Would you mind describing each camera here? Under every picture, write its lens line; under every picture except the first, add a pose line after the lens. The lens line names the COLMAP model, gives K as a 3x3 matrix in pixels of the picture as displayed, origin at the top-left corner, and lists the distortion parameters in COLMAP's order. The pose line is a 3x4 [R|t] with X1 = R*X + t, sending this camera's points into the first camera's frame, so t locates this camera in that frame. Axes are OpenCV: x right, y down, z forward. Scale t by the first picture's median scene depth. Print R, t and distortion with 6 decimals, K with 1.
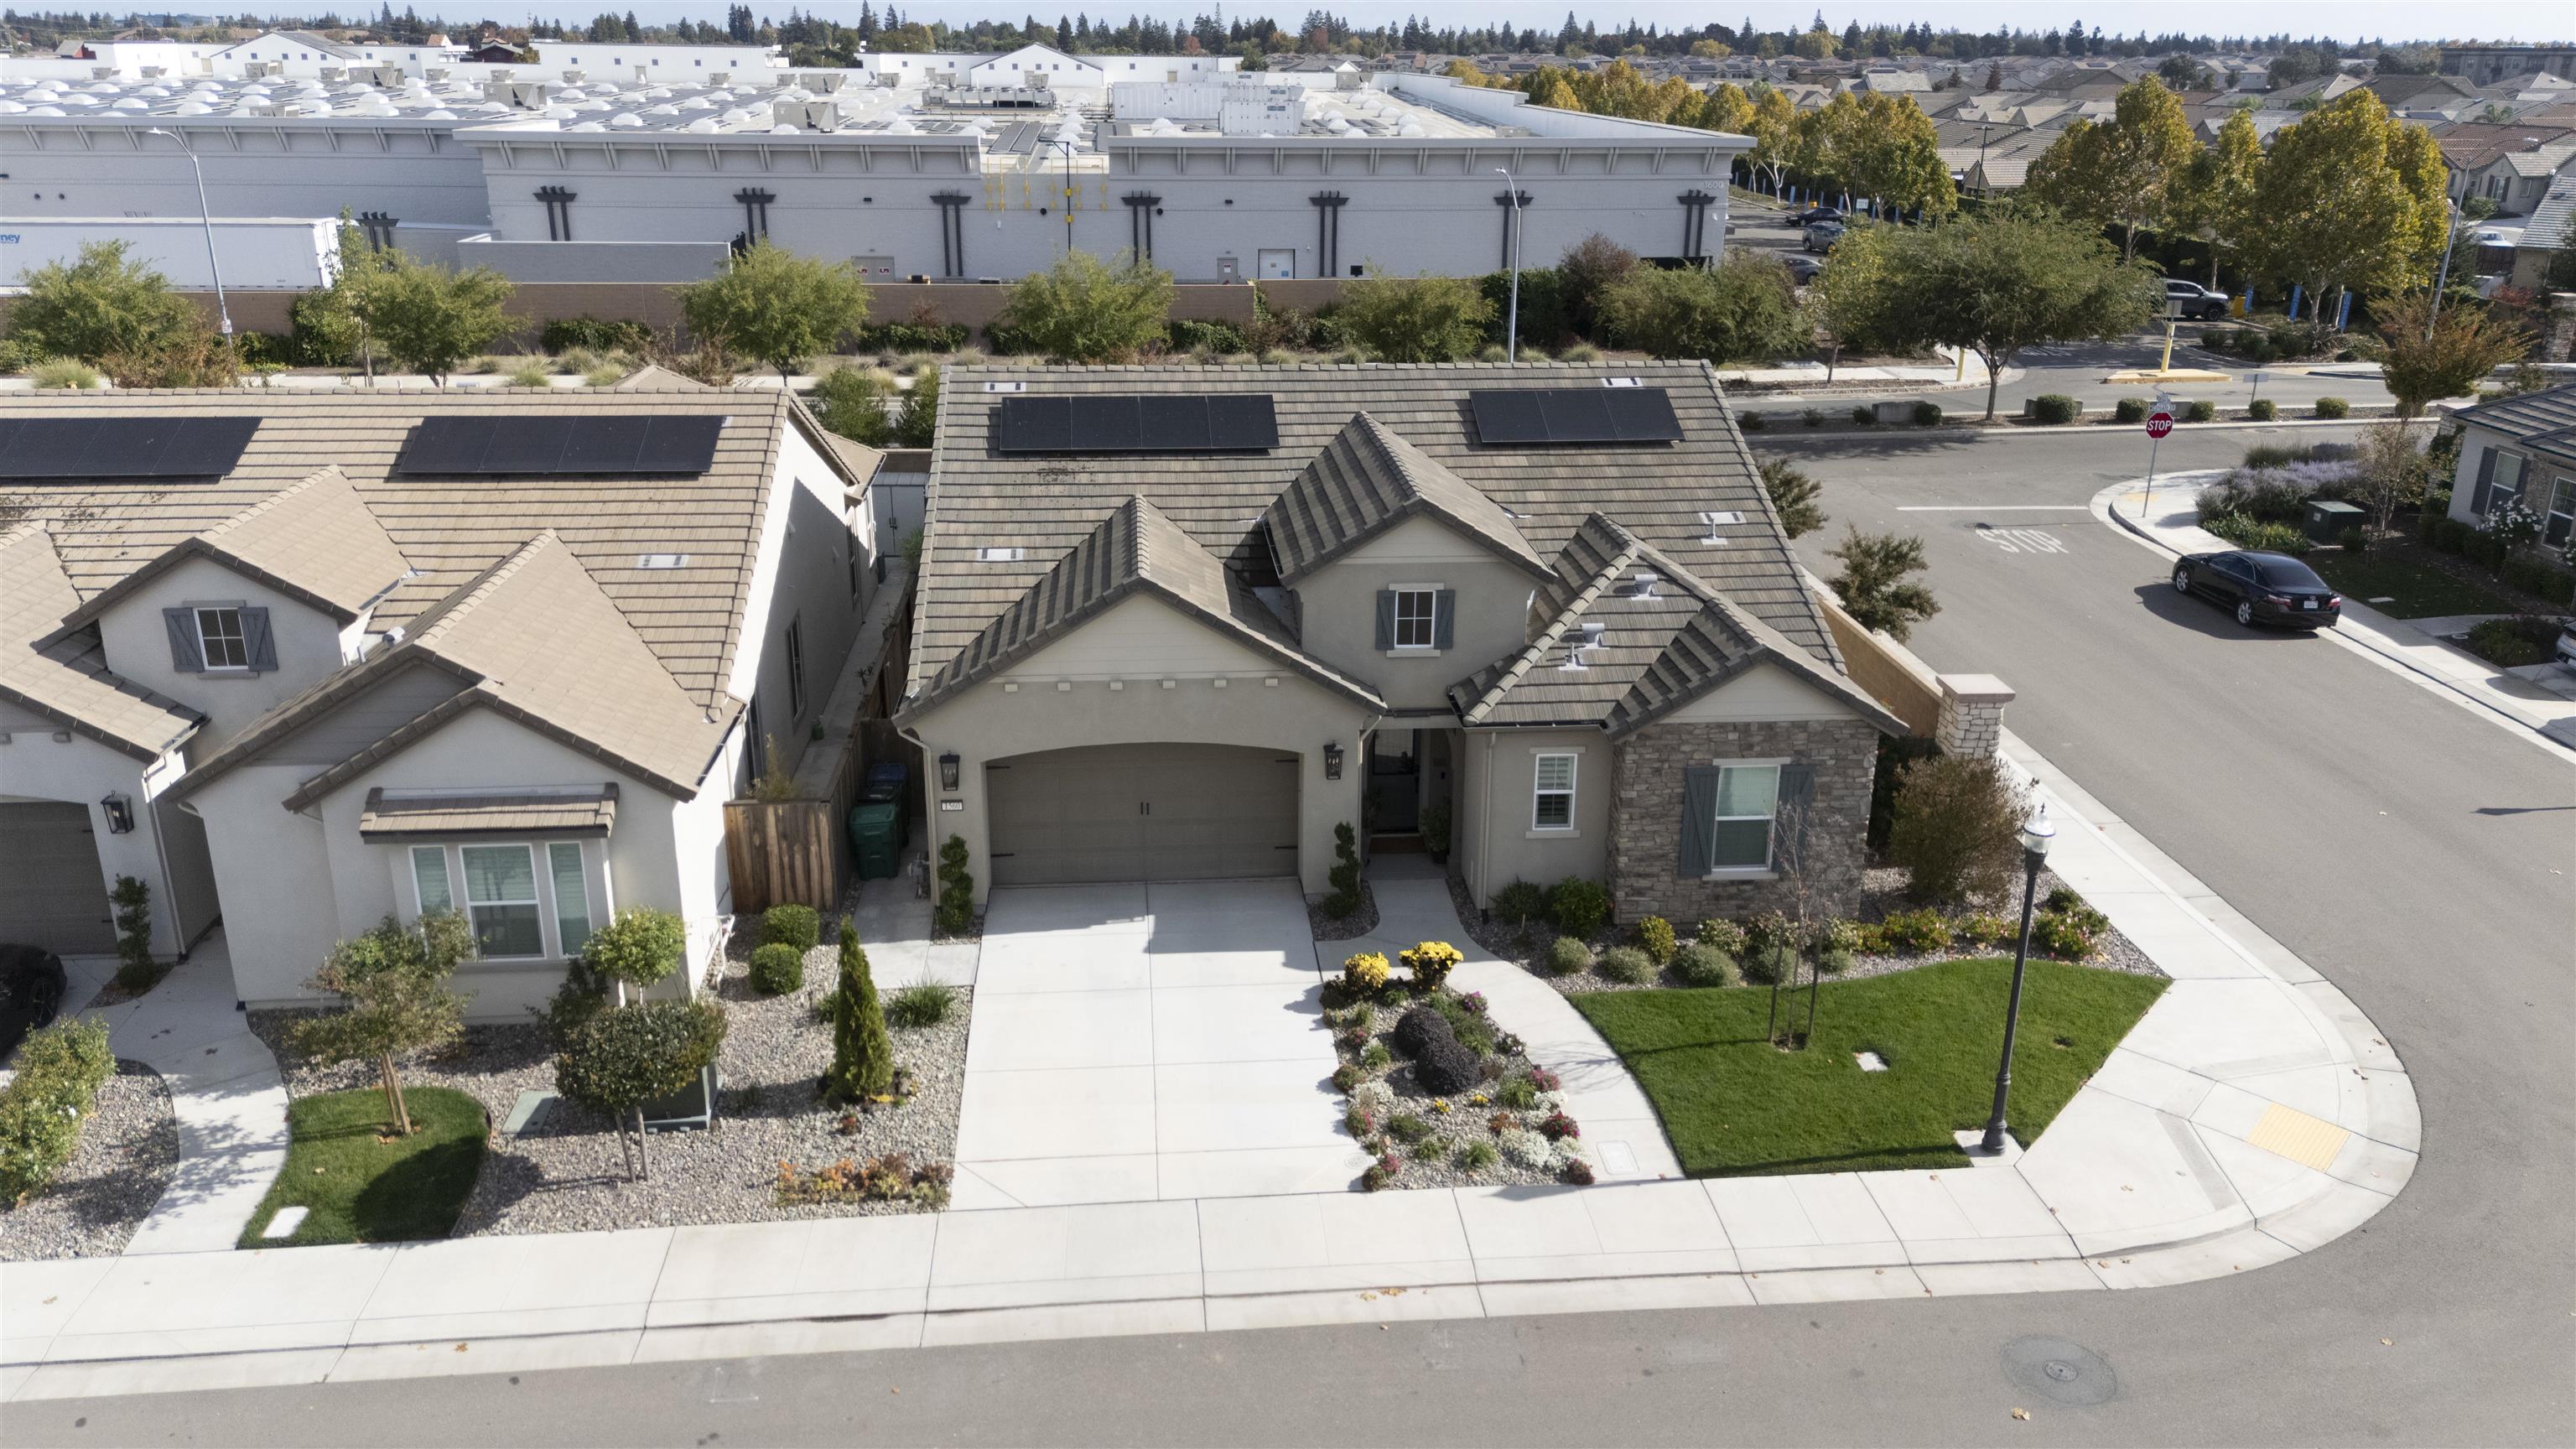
lens RADIAL K [[1880.2, 0, 1288.0], [0, 1880.2, 724.5], [0, 0, 1]] dist [0.091559, -0.115970]
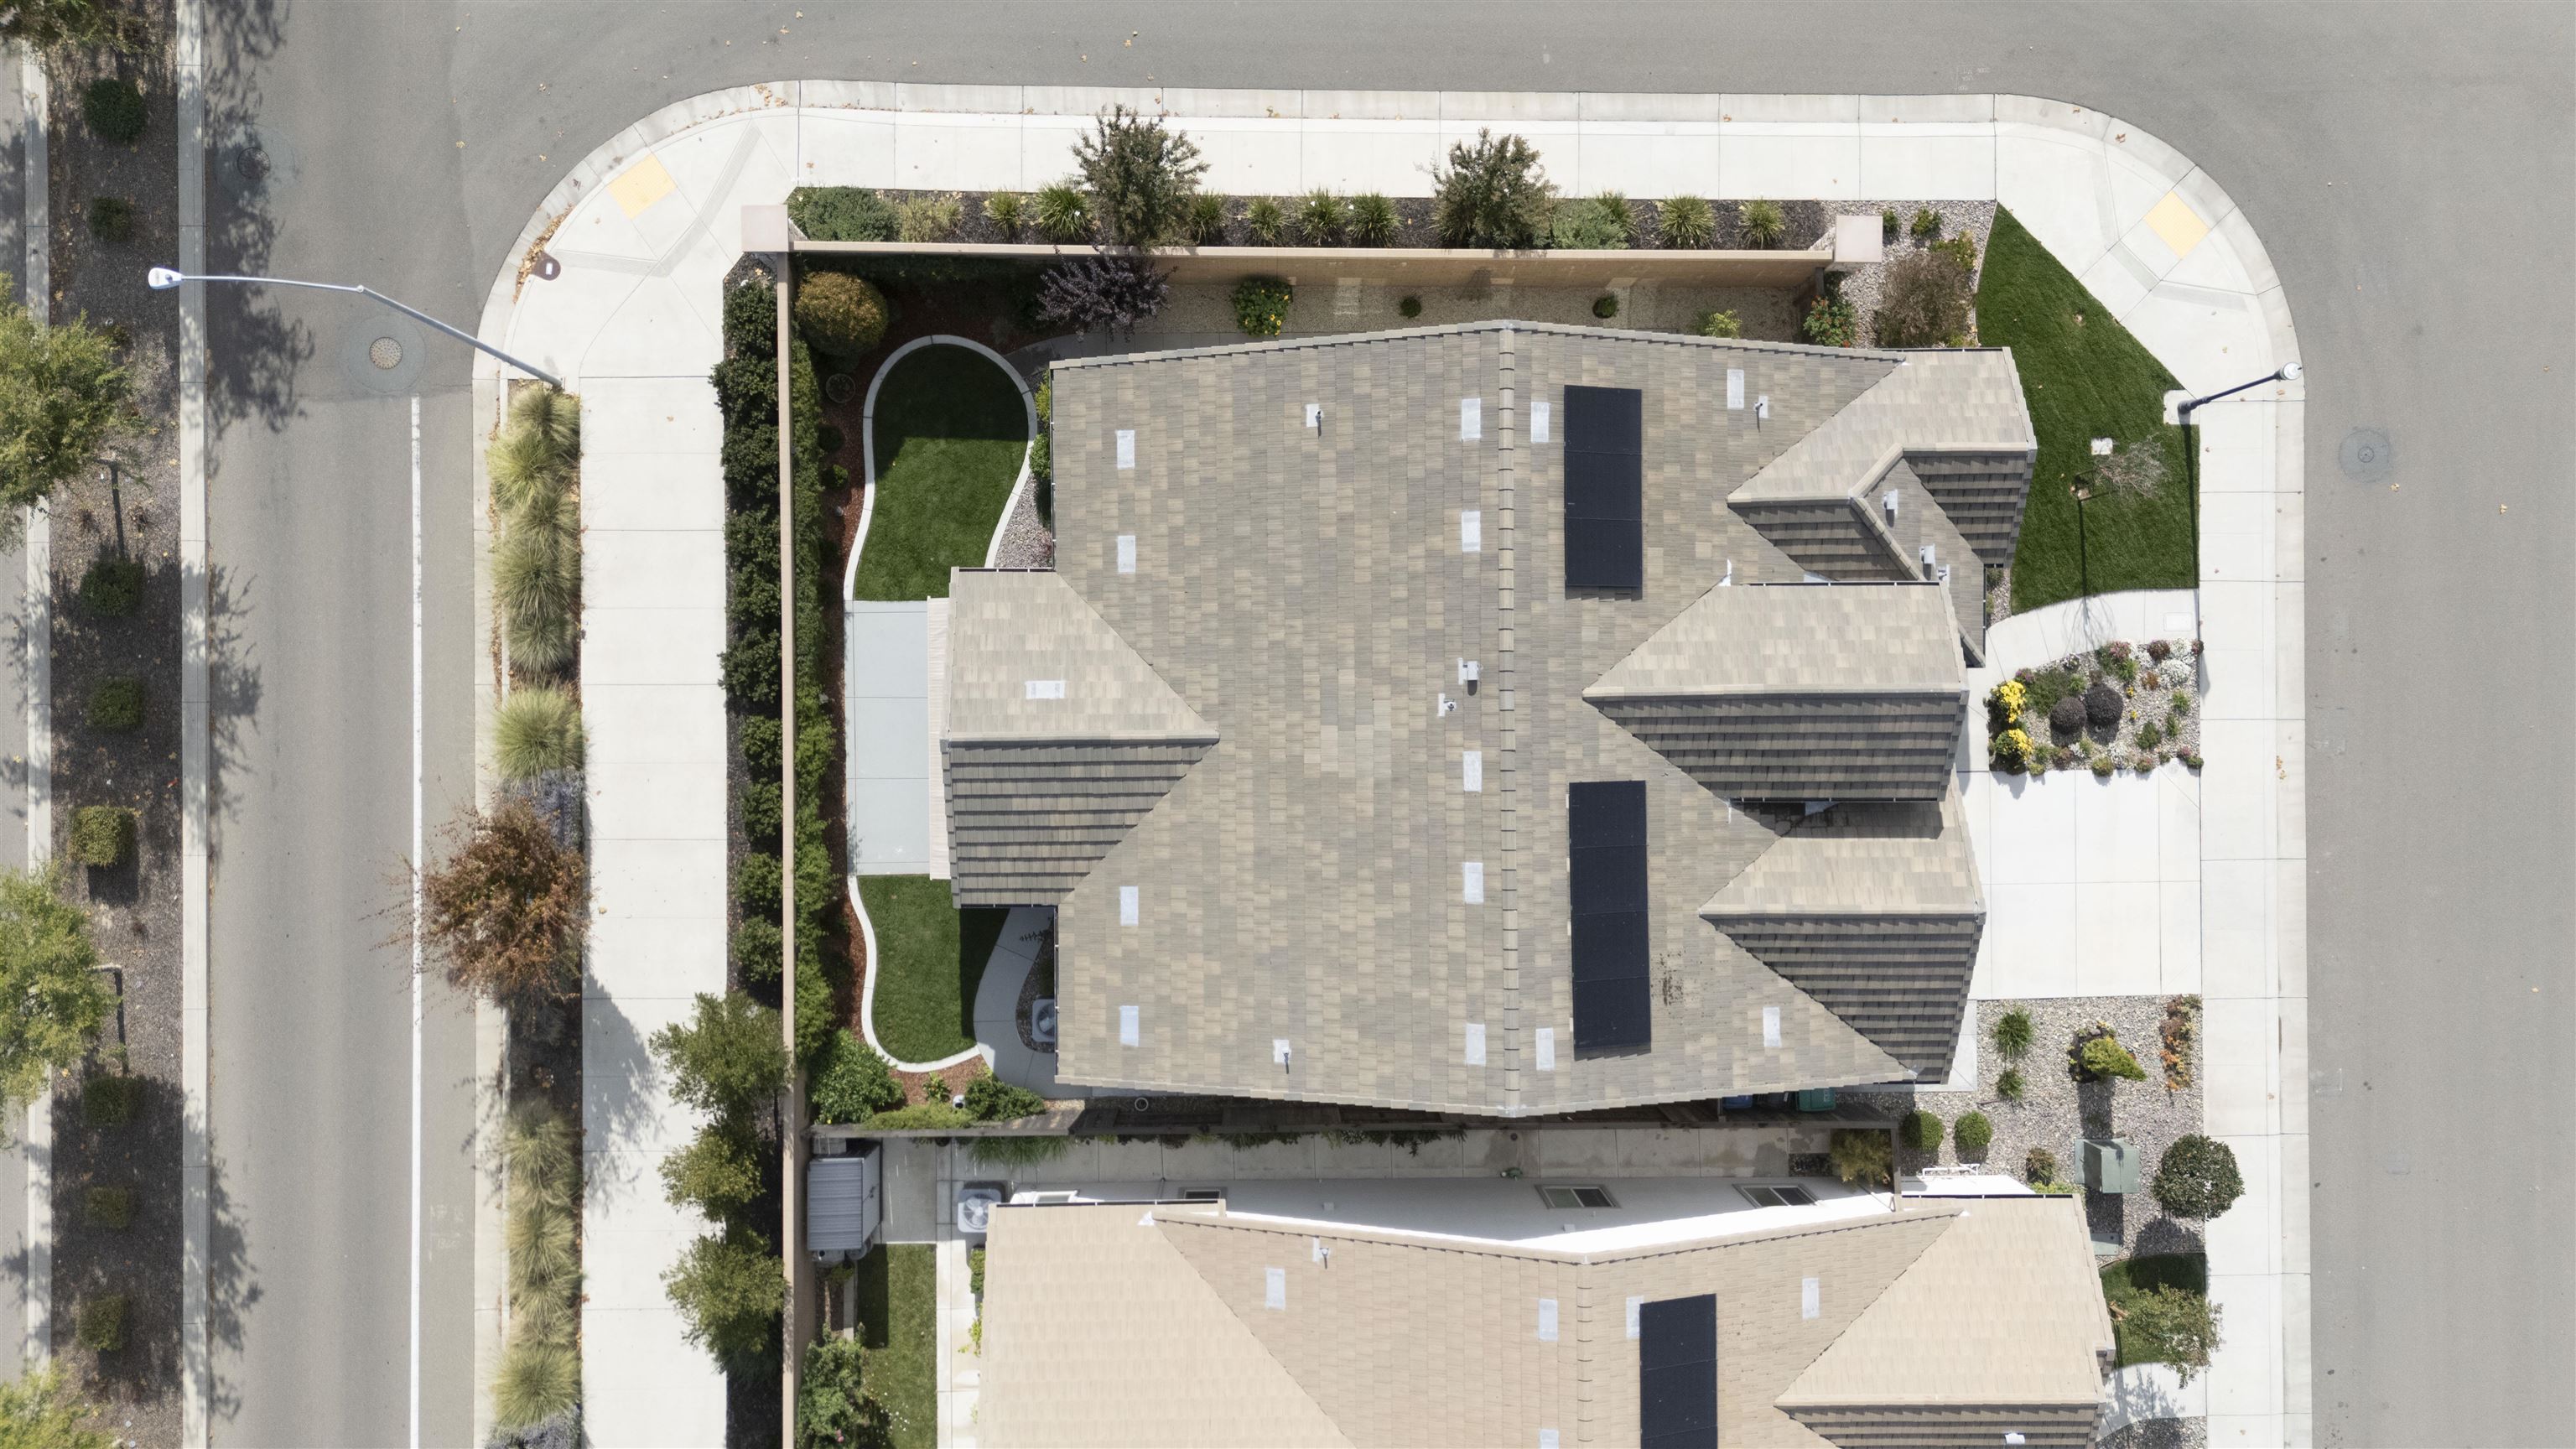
lens RADIAL K [[1882.1, 0, 1288.0], [0, 1882.1, 724.5], [0, 0, 1]] dist [0.040061, 0.002105]
pose [[0.076542, -0.997039, -0.007334, 0.023862], [0.324619, 0.017964, 0.945674, -1.458302], [-0.942743, -0.074765, 0.325033, 1.018880]]
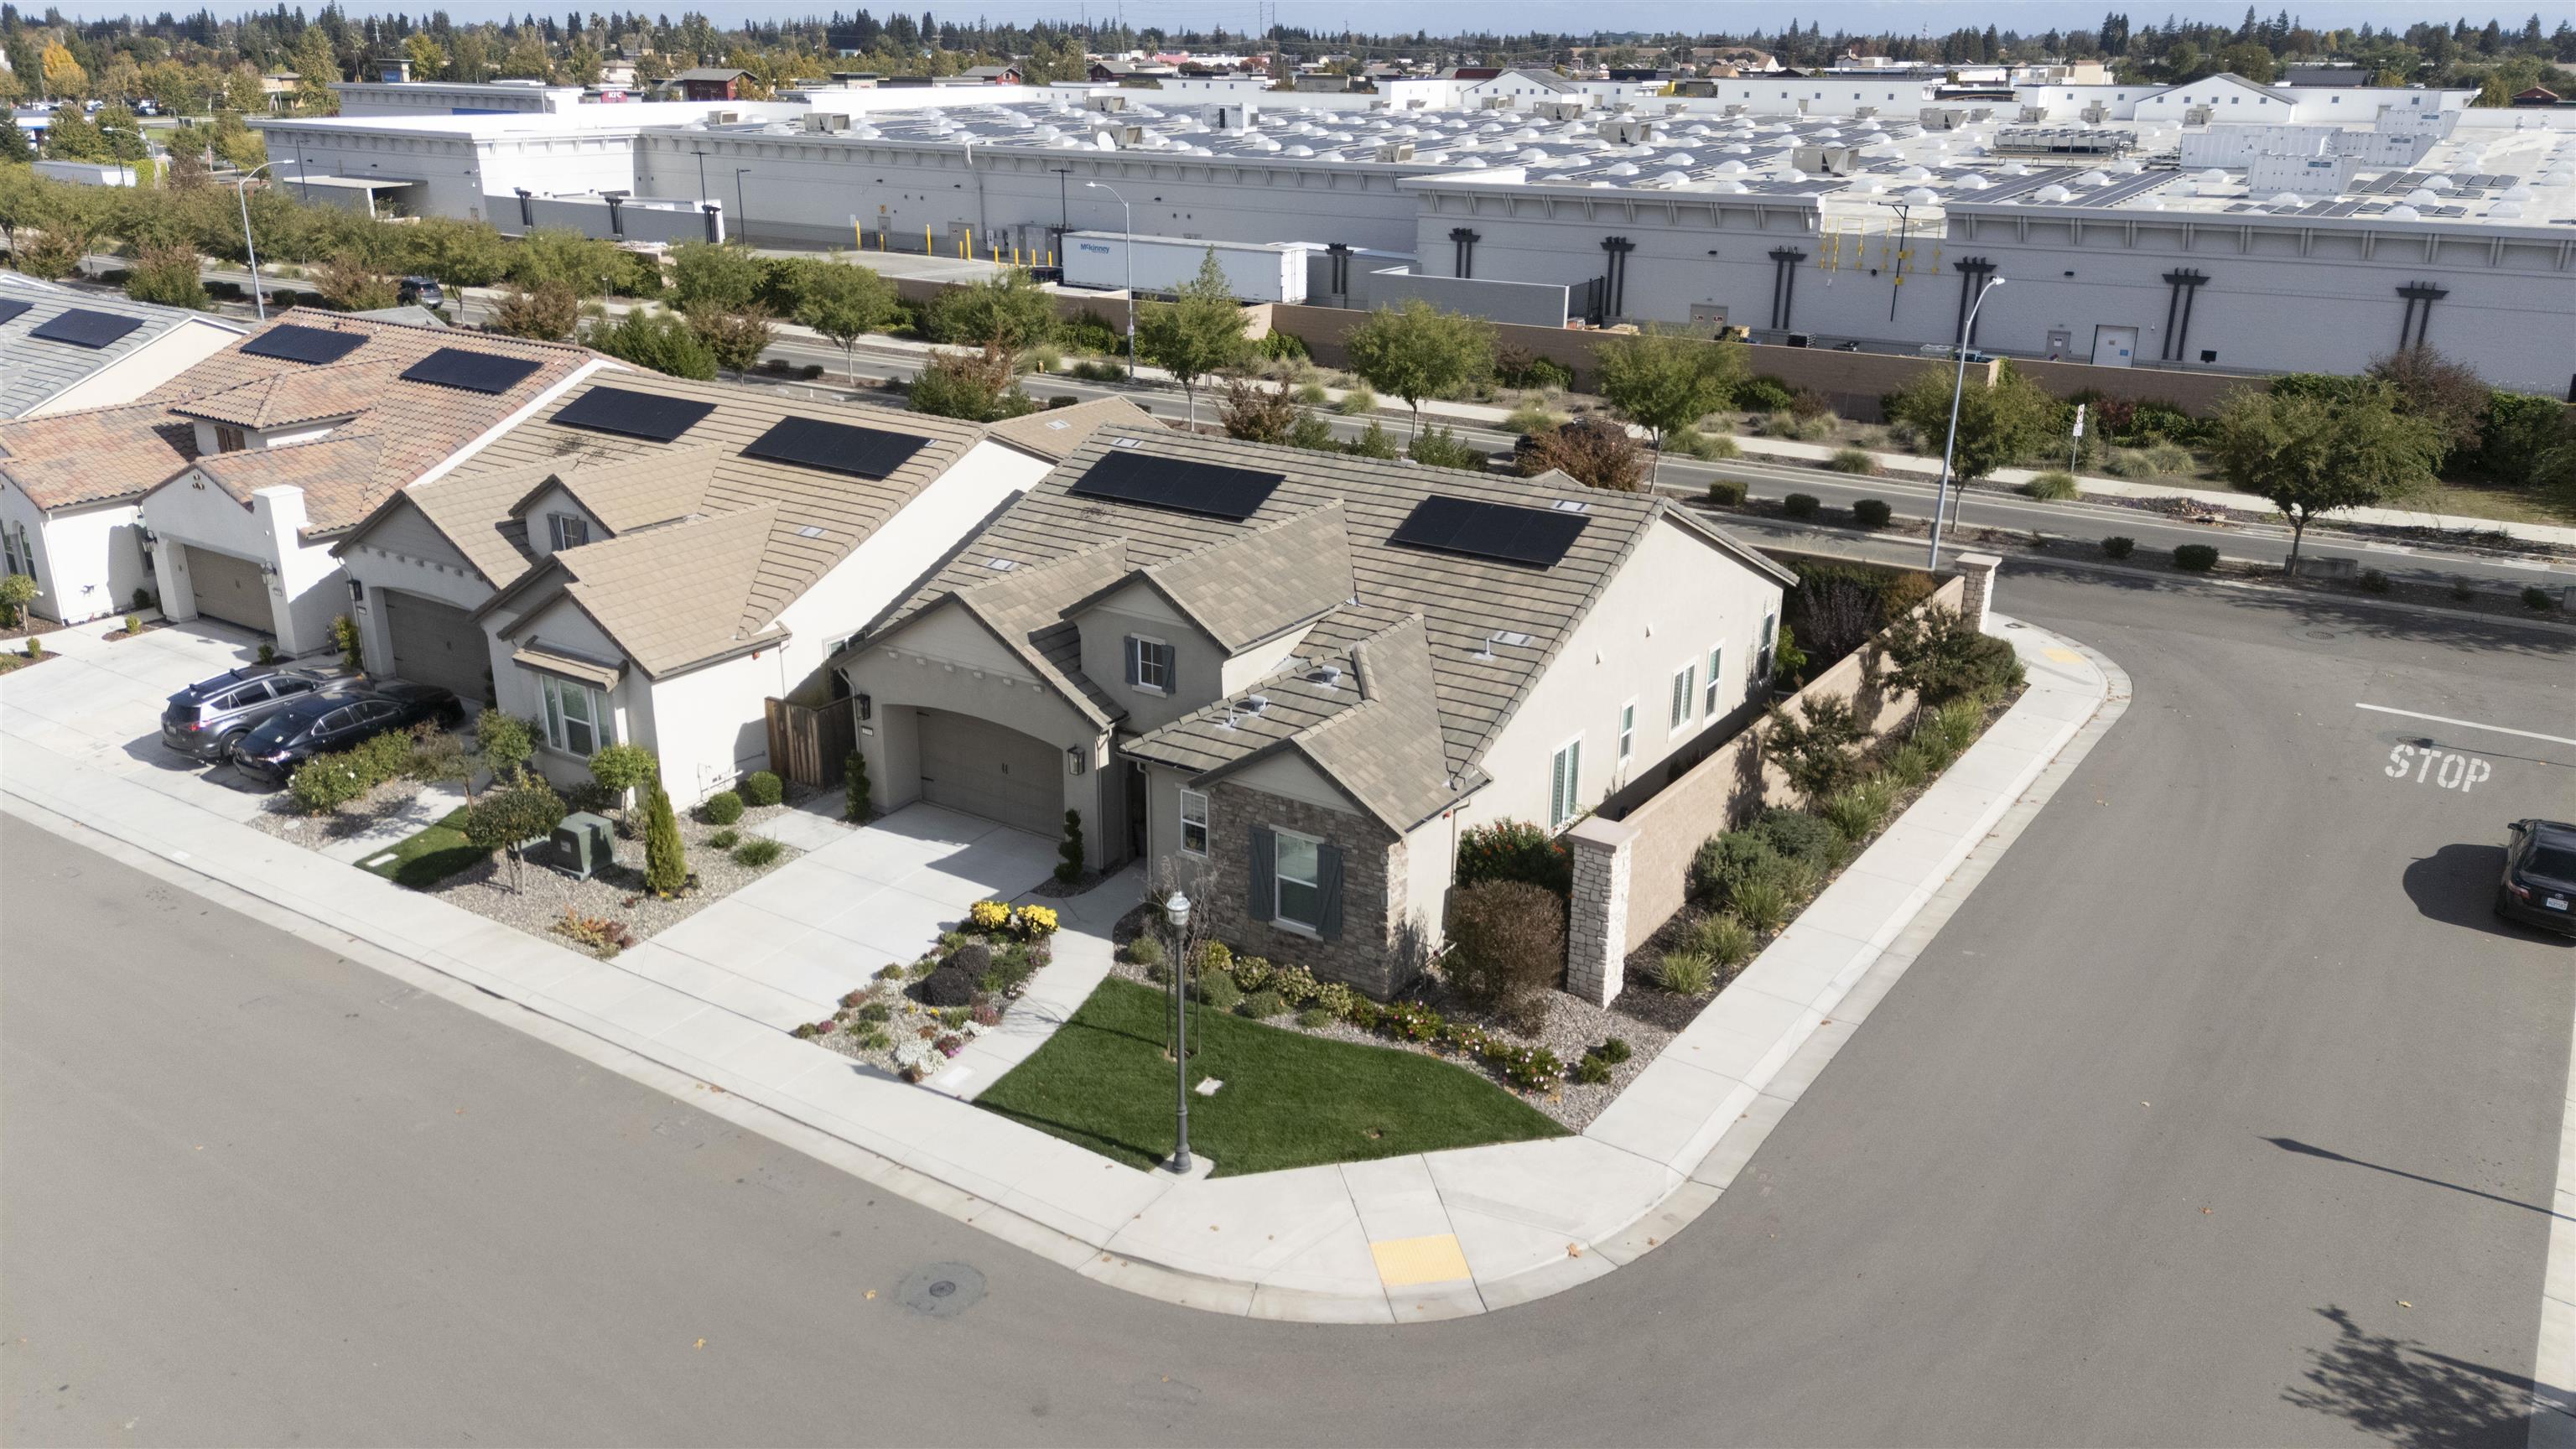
lens RADIAL K [[1880.2, 0, 1288.0], [0, 1880.2, 724.5], [0, 0, 1]] dist [0.091559, -0.115970]
pose [[0.782877, 0.207288, -0.586630, 0.910949], [-0.209412, 0.975646, 0.065281, -0.121576], [0.585875, 0.071740, 0.807220, 0.050230]]
